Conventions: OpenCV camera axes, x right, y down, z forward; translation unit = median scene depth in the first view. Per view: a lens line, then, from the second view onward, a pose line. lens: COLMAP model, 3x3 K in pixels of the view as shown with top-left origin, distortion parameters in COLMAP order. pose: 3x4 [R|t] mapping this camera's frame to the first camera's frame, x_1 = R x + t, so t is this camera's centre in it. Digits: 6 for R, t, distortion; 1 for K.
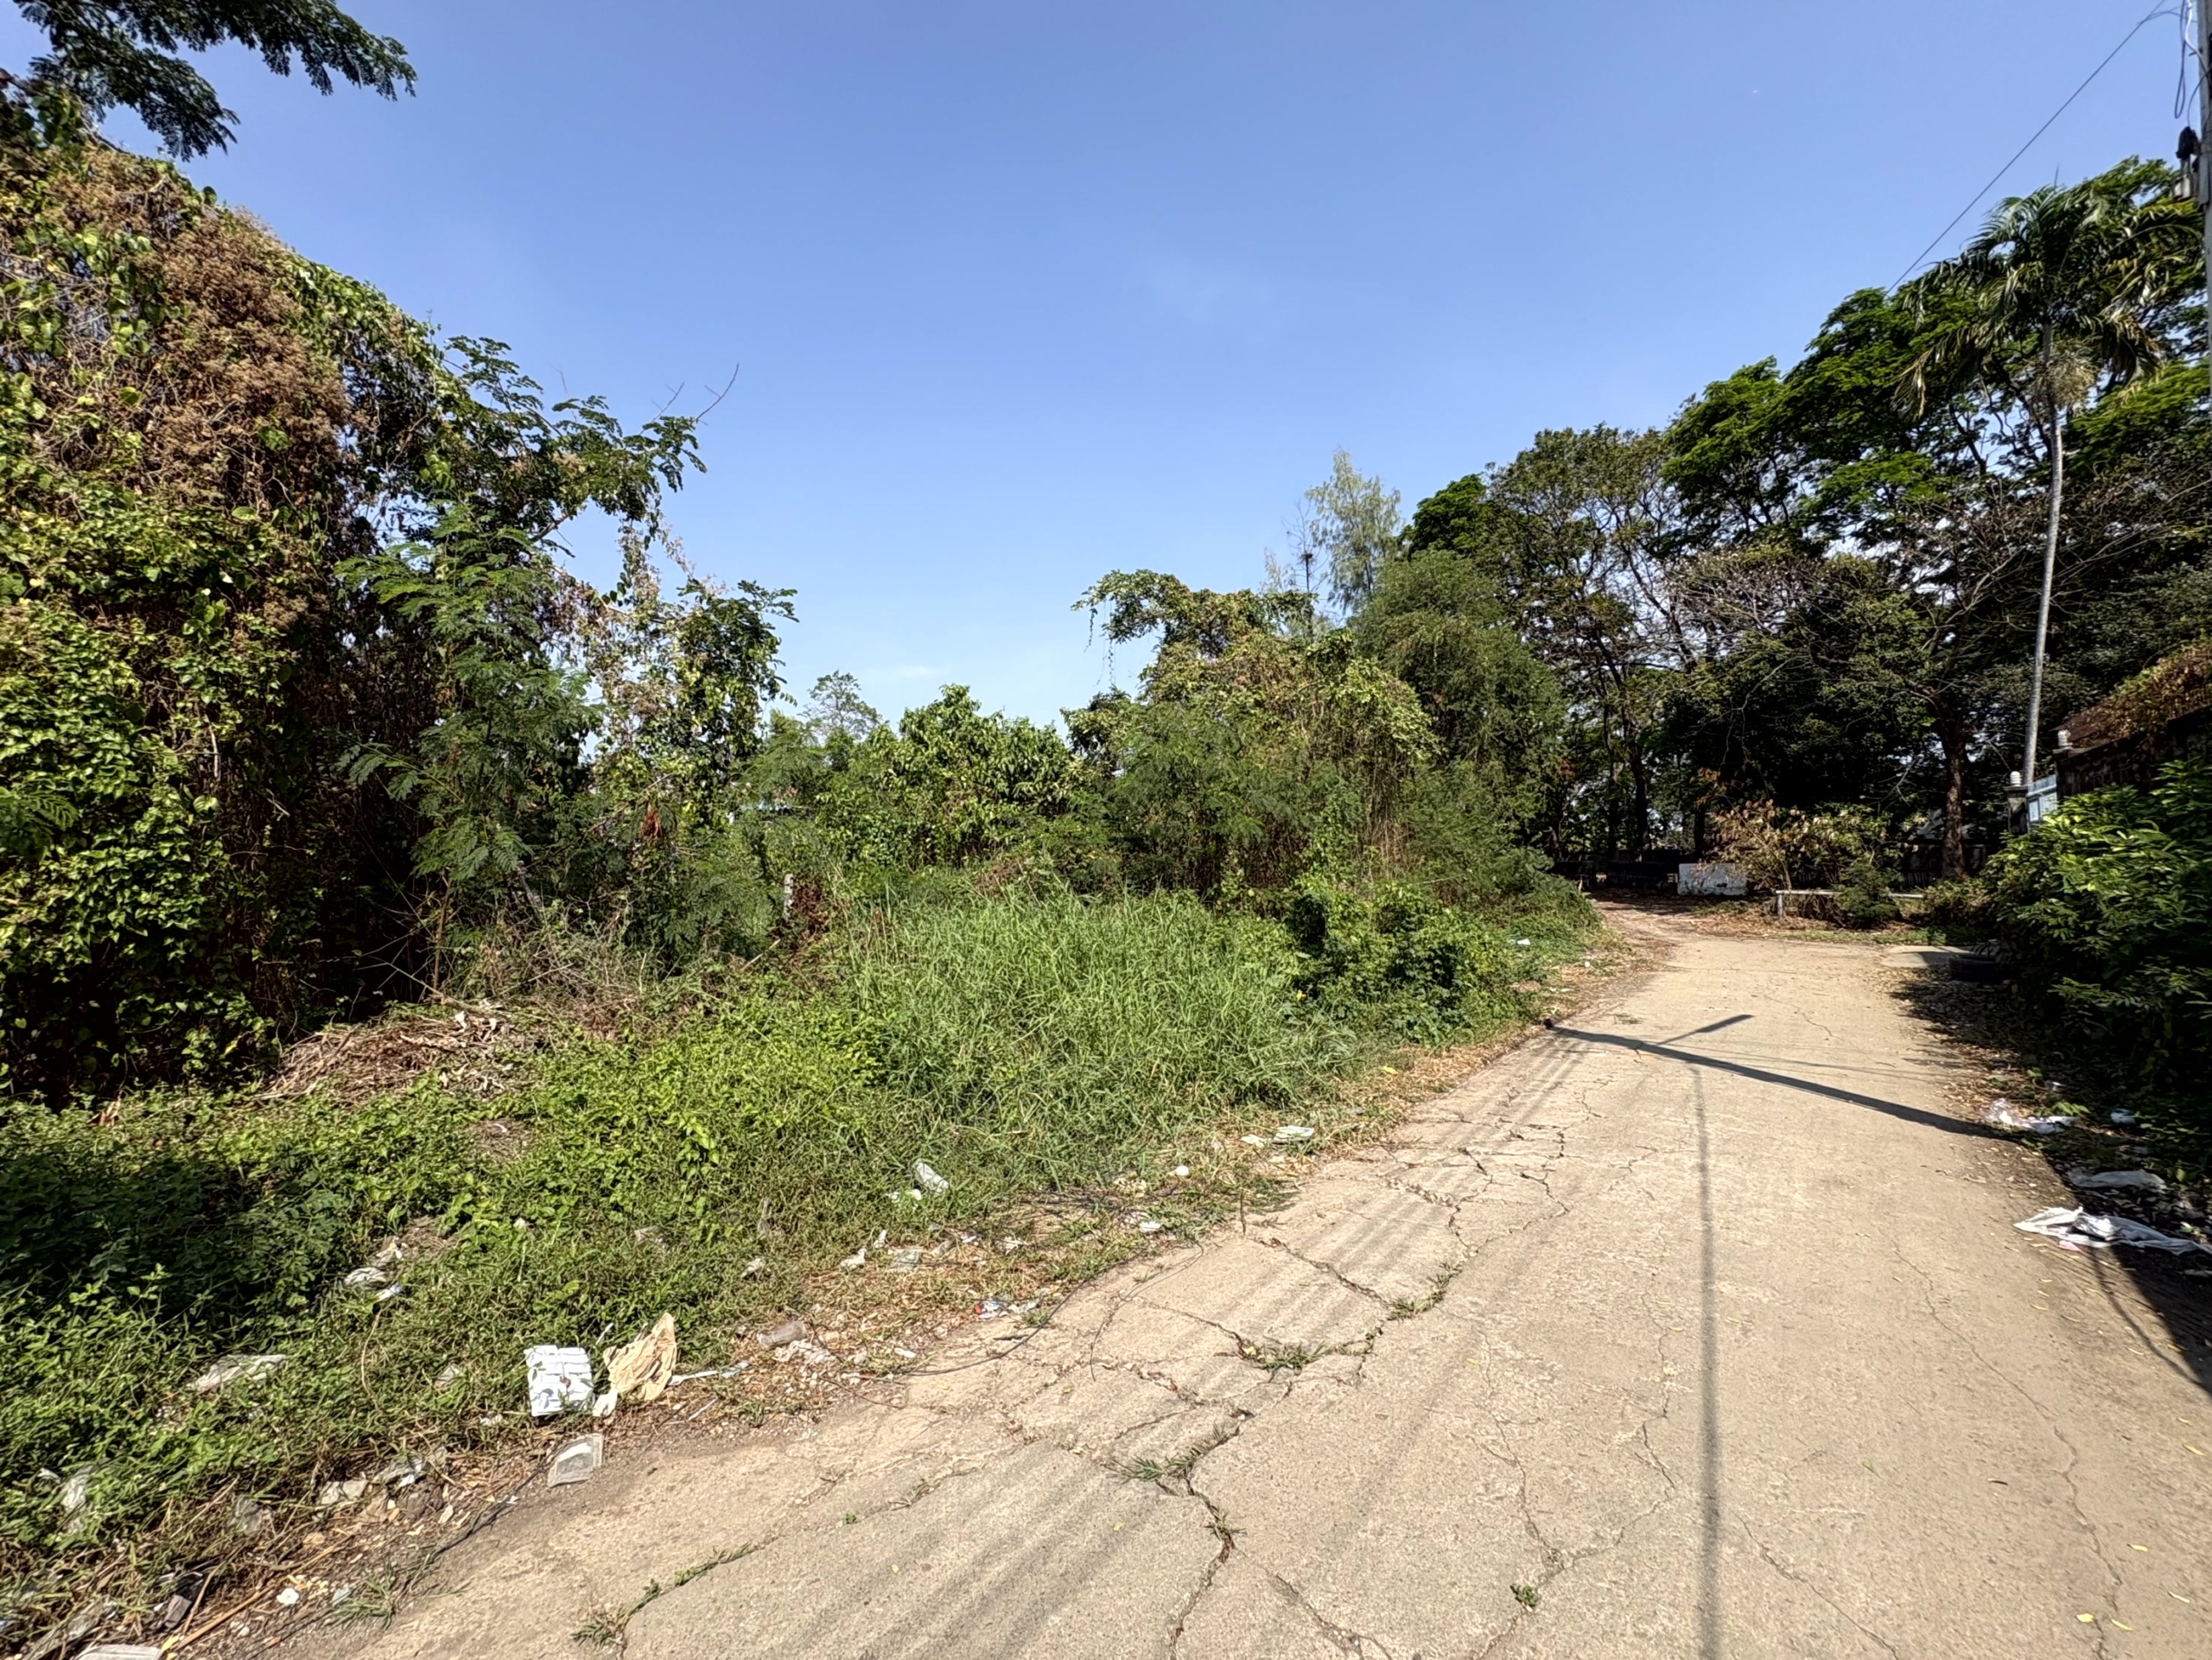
lens RADIAL K [[879.4, 0, 1108.0], [0, 879.4, 822.0], [0, 0, 1]] dist [-0.000038, 0.000412]
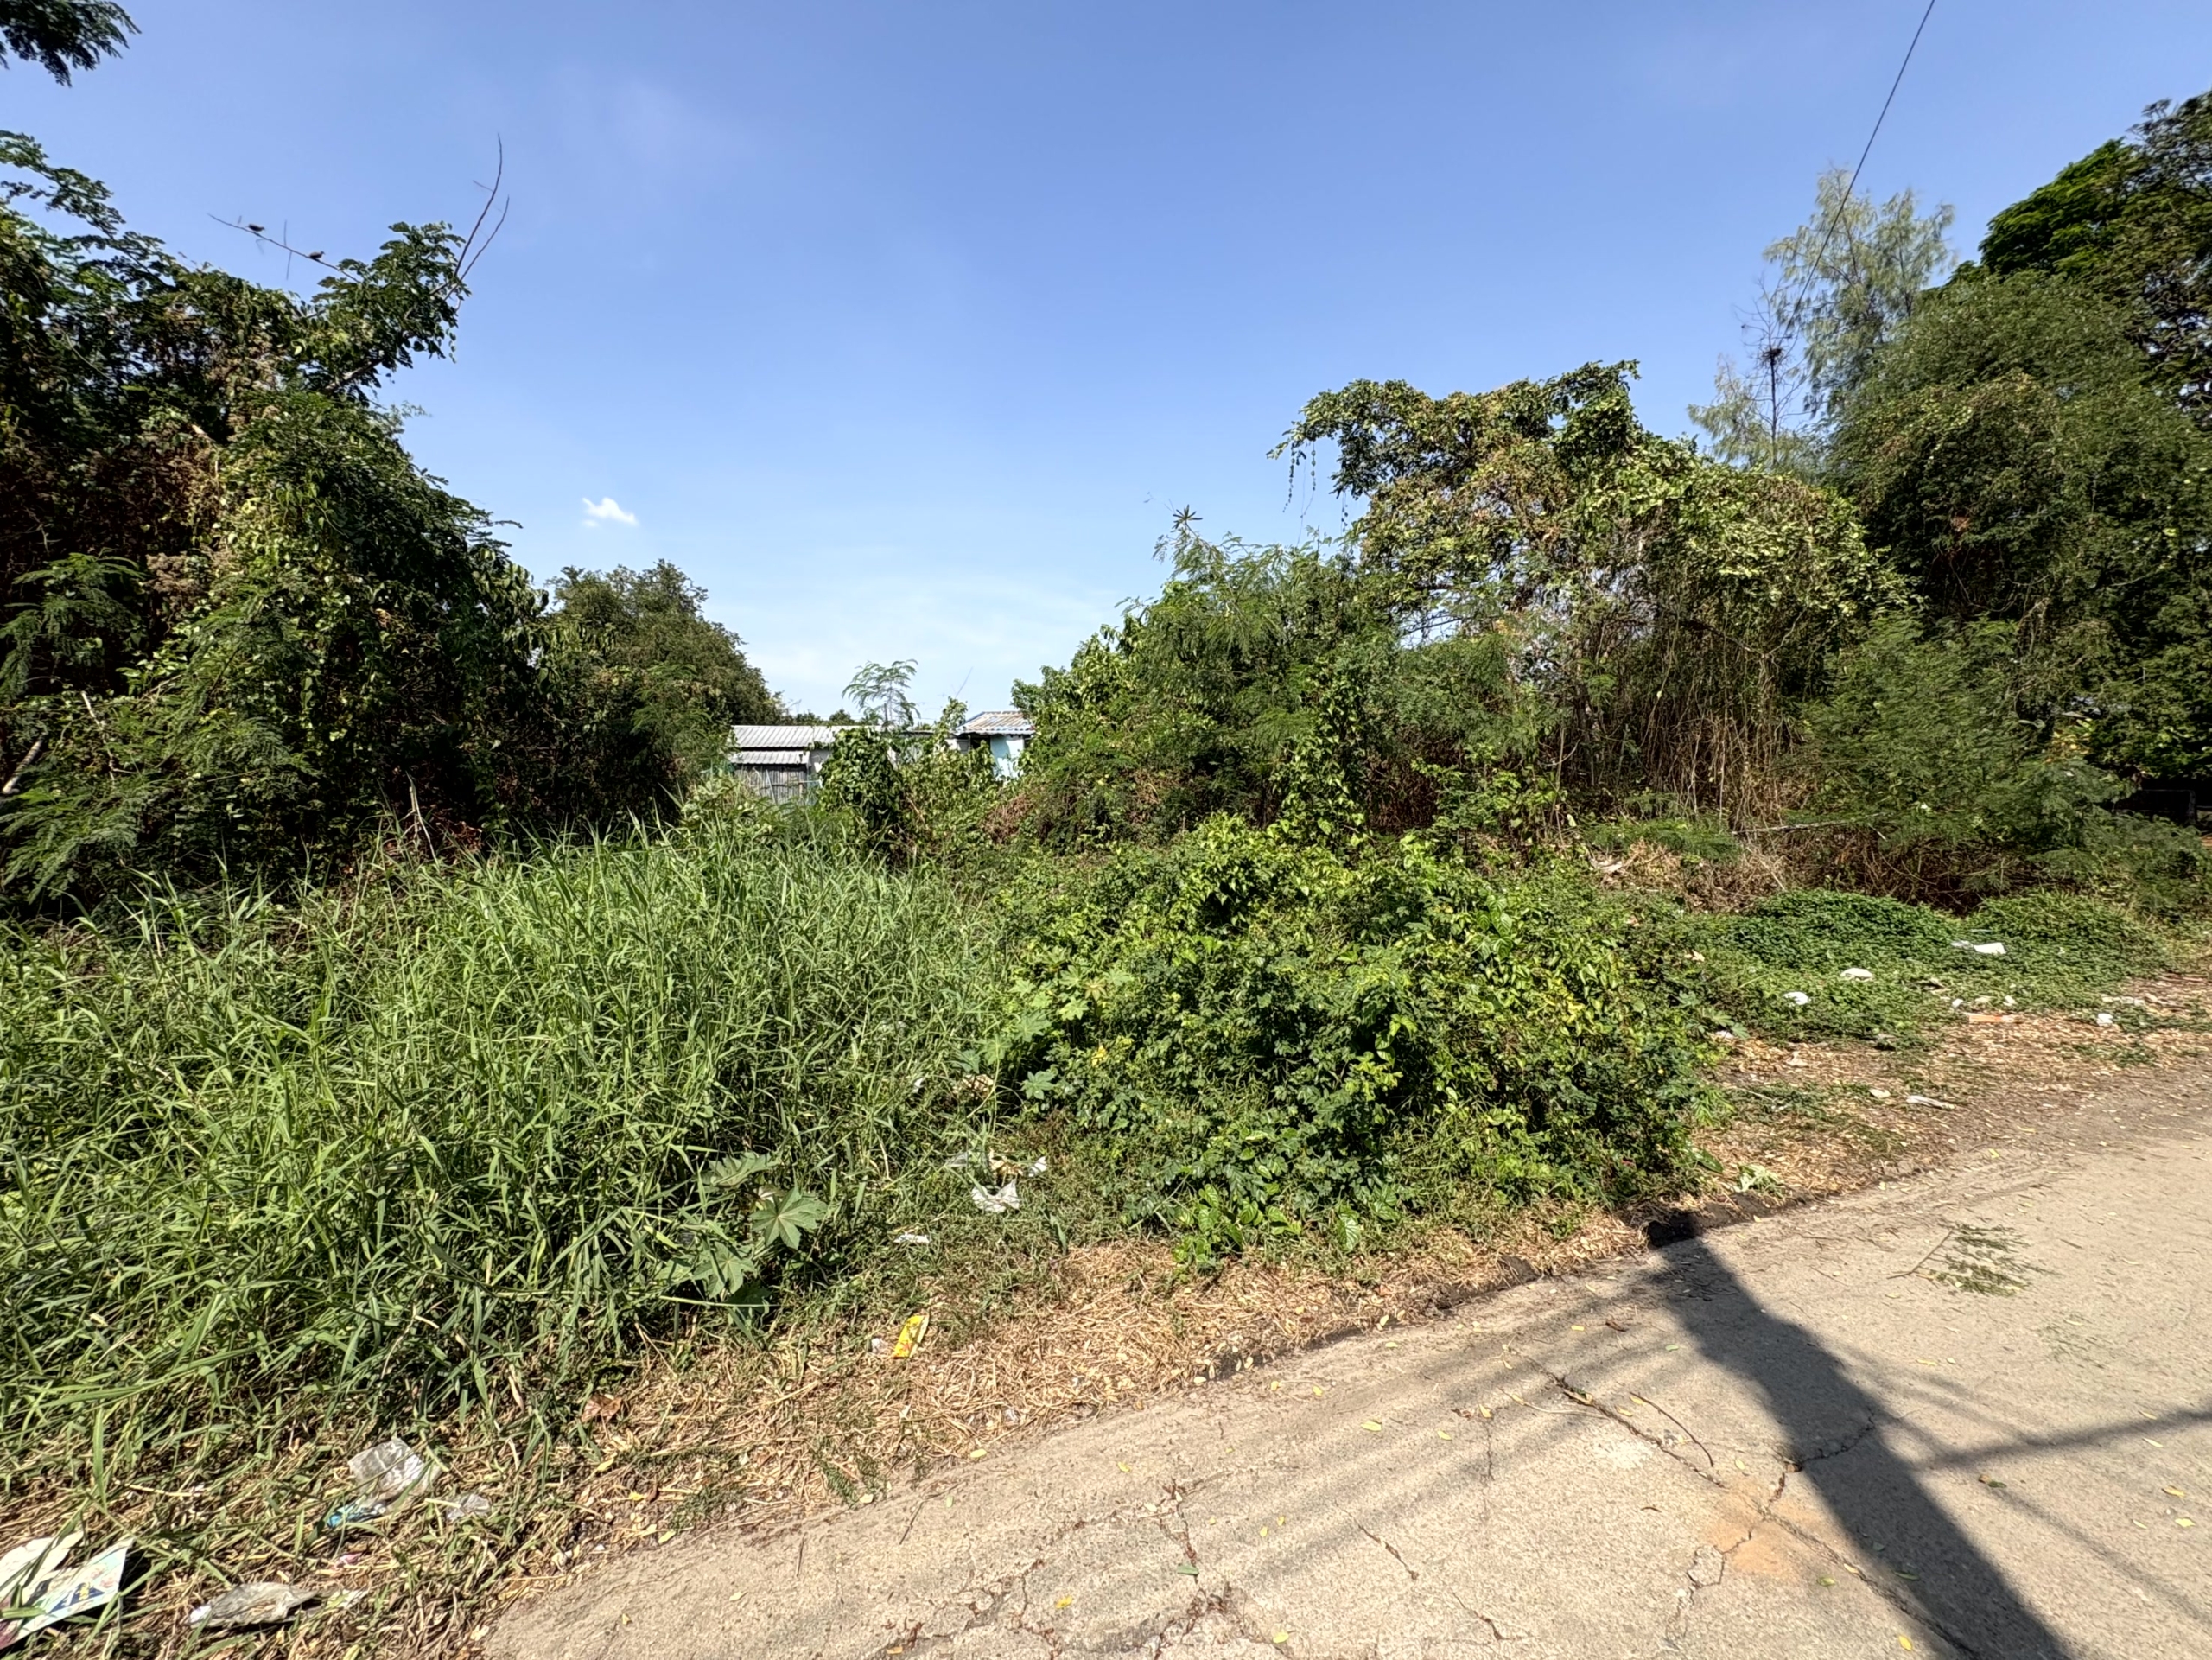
lens RADIAL K [[879.4, 0, 1102.8], [0, 879.4, 825.9], [0, 0, 1]] dist [-0.000038, 0.000412]
pose [[0.886339, 0.019564, -0.462624, 0.200357], [0.020127, 0.996535, 0.080704, 0.011386], [0.462600, -0.080842, 0.882874, 0.251376]]
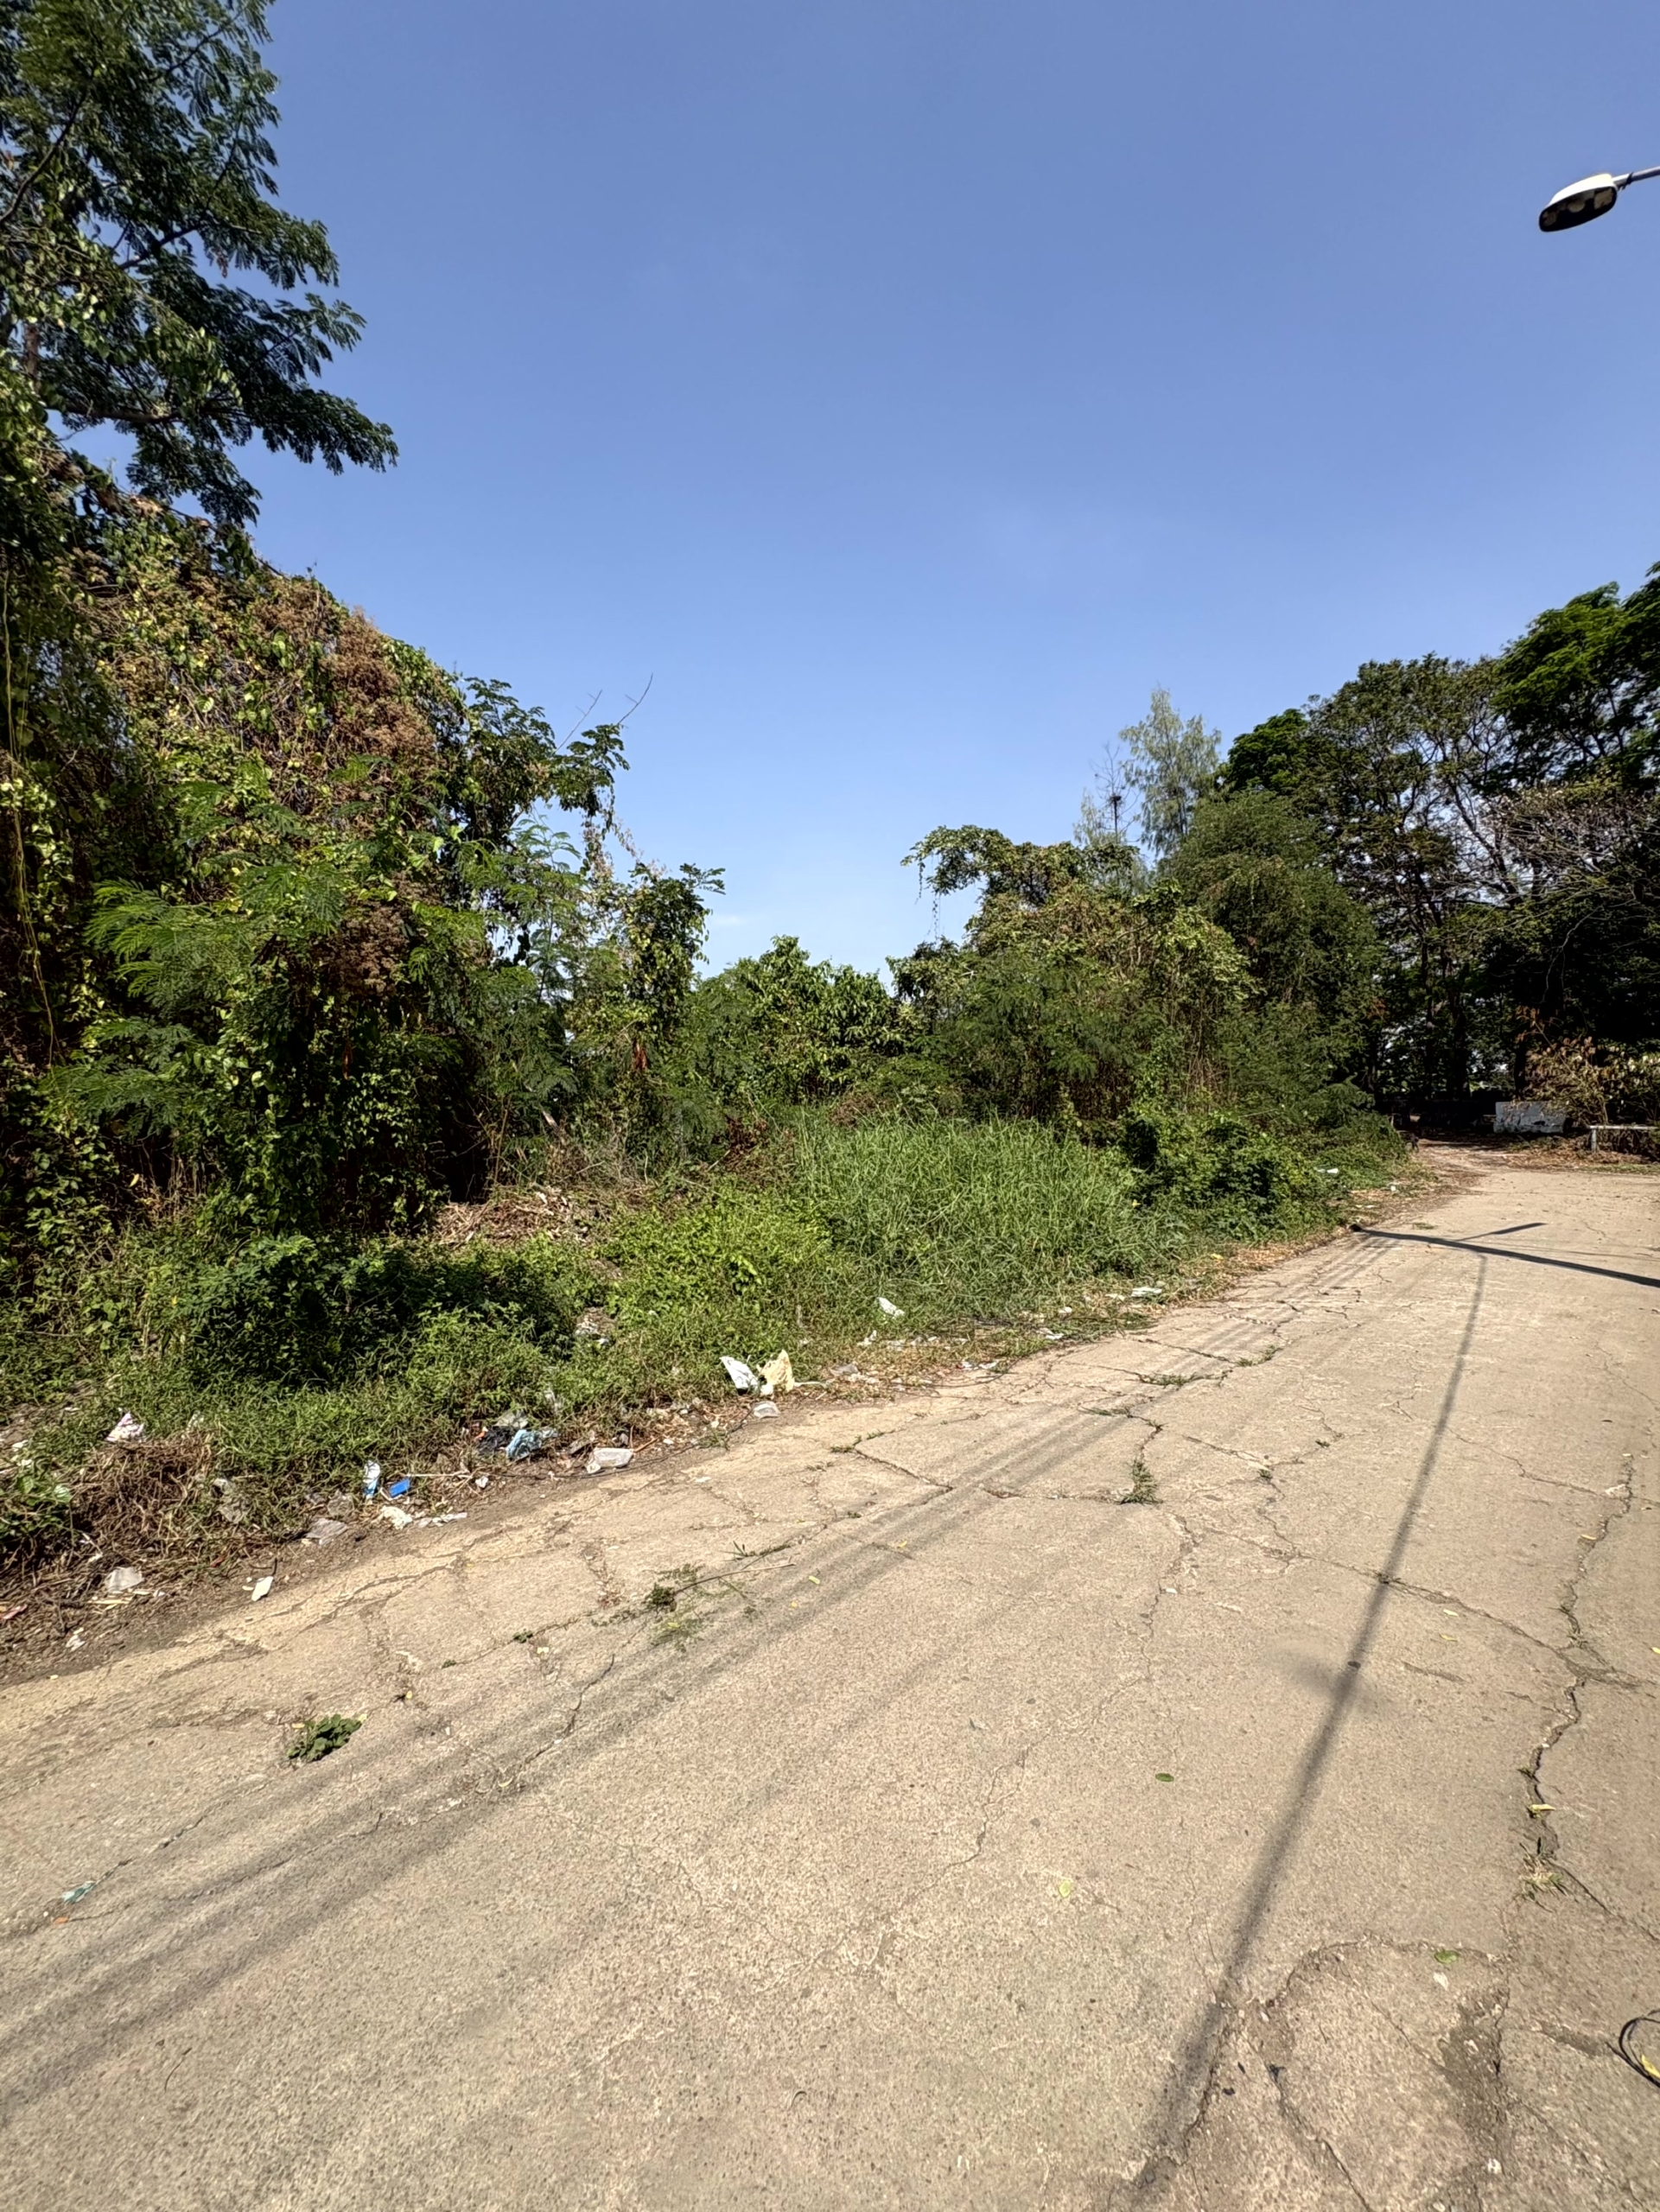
lens RADIAL K [[879.4, 0, 832.5], [0, 879.4, 1107.8], [0, 0, 1]] dist [-0.000038, 0.000412]
pose [[0.996894, -0.002004, -0.078730, -0.042594], [0.005687, 0.998898, 0.046589, 0.004581], [0.078550, -0.046892, 0.995807, -0.093109]]
